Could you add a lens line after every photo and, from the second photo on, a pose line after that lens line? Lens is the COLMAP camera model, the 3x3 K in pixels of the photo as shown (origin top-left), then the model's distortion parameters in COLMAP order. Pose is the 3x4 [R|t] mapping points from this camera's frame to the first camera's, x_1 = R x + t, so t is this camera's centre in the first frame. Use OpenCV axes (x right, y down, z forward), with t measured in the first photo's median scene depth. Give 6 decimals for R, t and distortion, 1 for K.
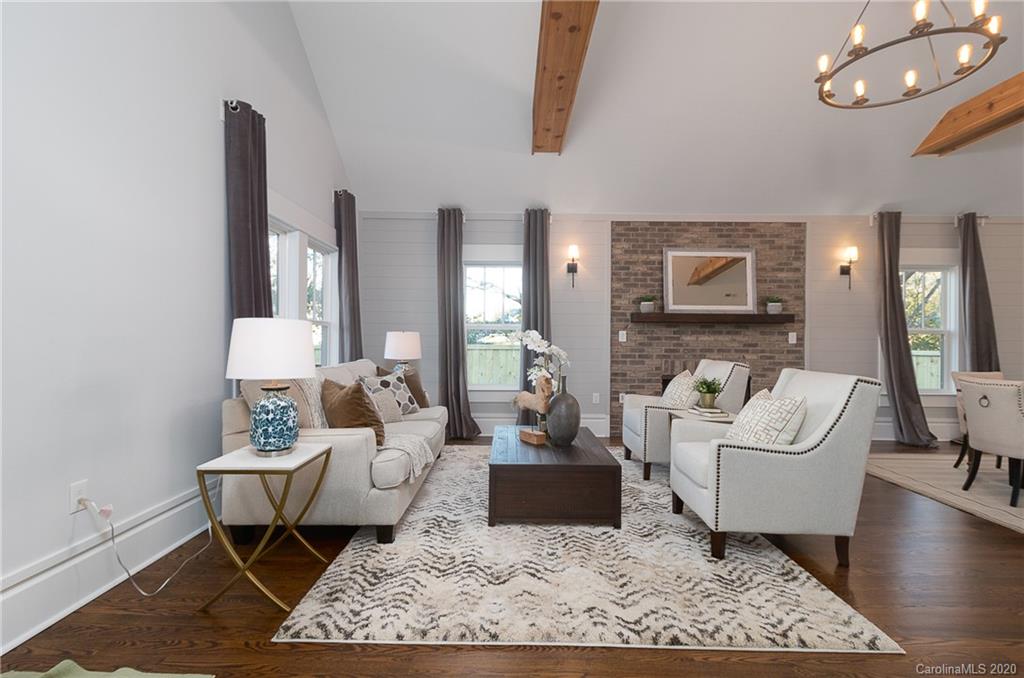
lens RADIAL K [[476.8, 0, 509.5], [0, 476.8, 341.1], [0, 0, 1]] dist [0.001106, 0.000394]
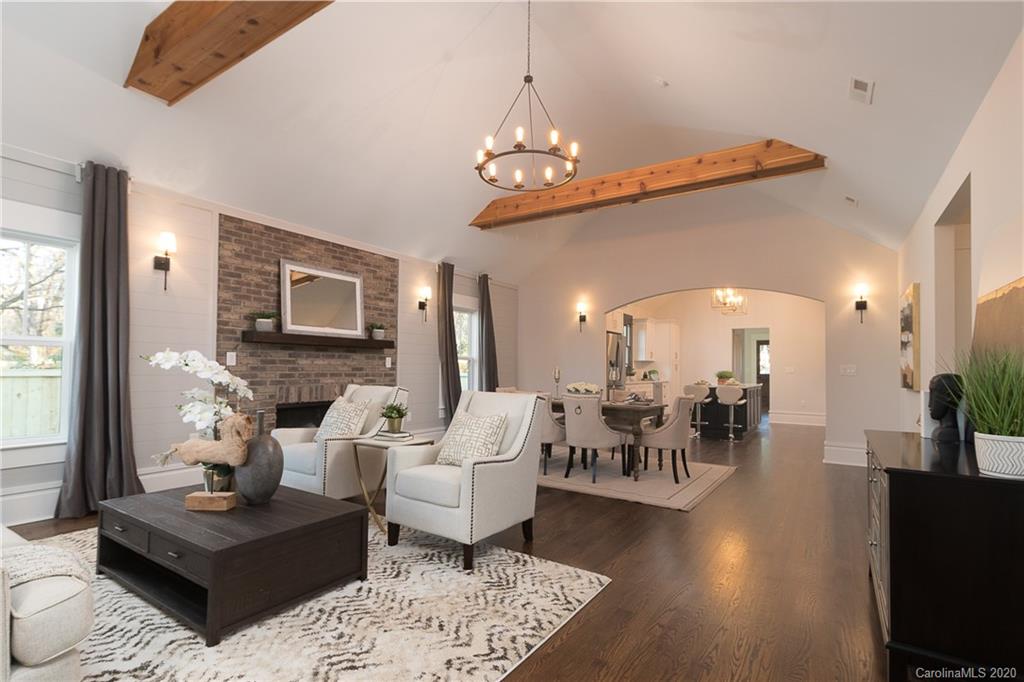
lens RADIAL K [[499.2, 0, 512.2], [0, 499.2, 355.8], [0, 0, 1]] dist [0.000903, 0.000183]
pose [[0.535311, 0.018191, 0.844459, -0.222946], [-0.007084, 0.999830, -0.017048, -0.004290], [-0.844625, 0.003144, 0.535348, 0.146907]]
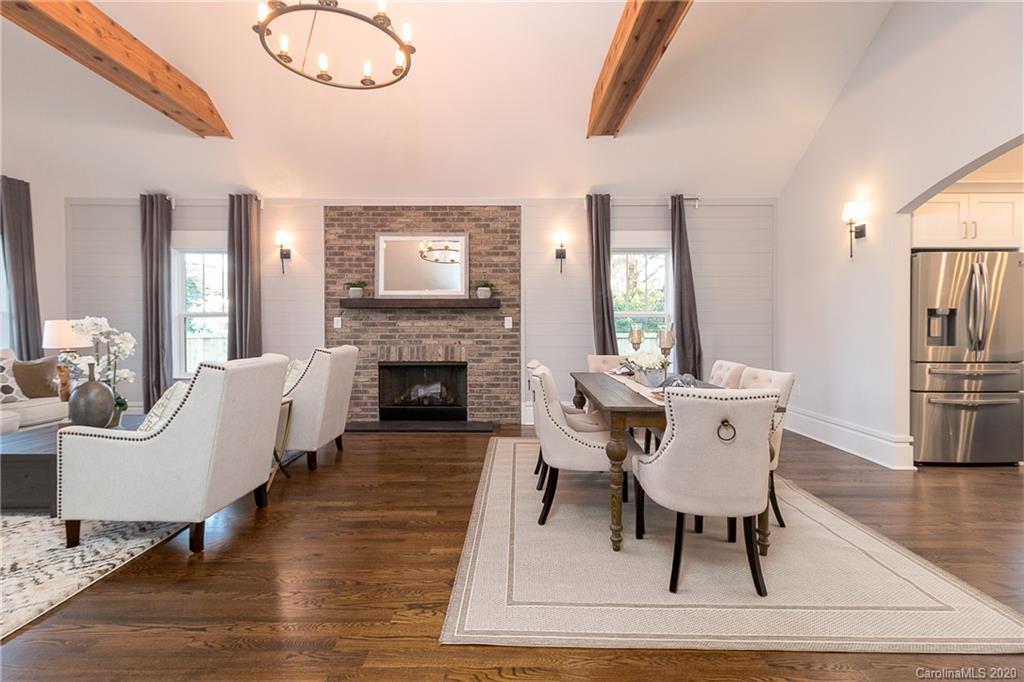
lens RADIAL K [[474.7, 0, 512.0], [0, 474.7, 341.0], [0, 0, 1]] dist [0.002234, 0.000679]
pose [[0.999935, -0.009881, 0.005726, 0.596126], [0.009732, 0.999628, 0.025488, 0.006412], [-0.005976, -0.025430, 0.999659, 0.009574]]
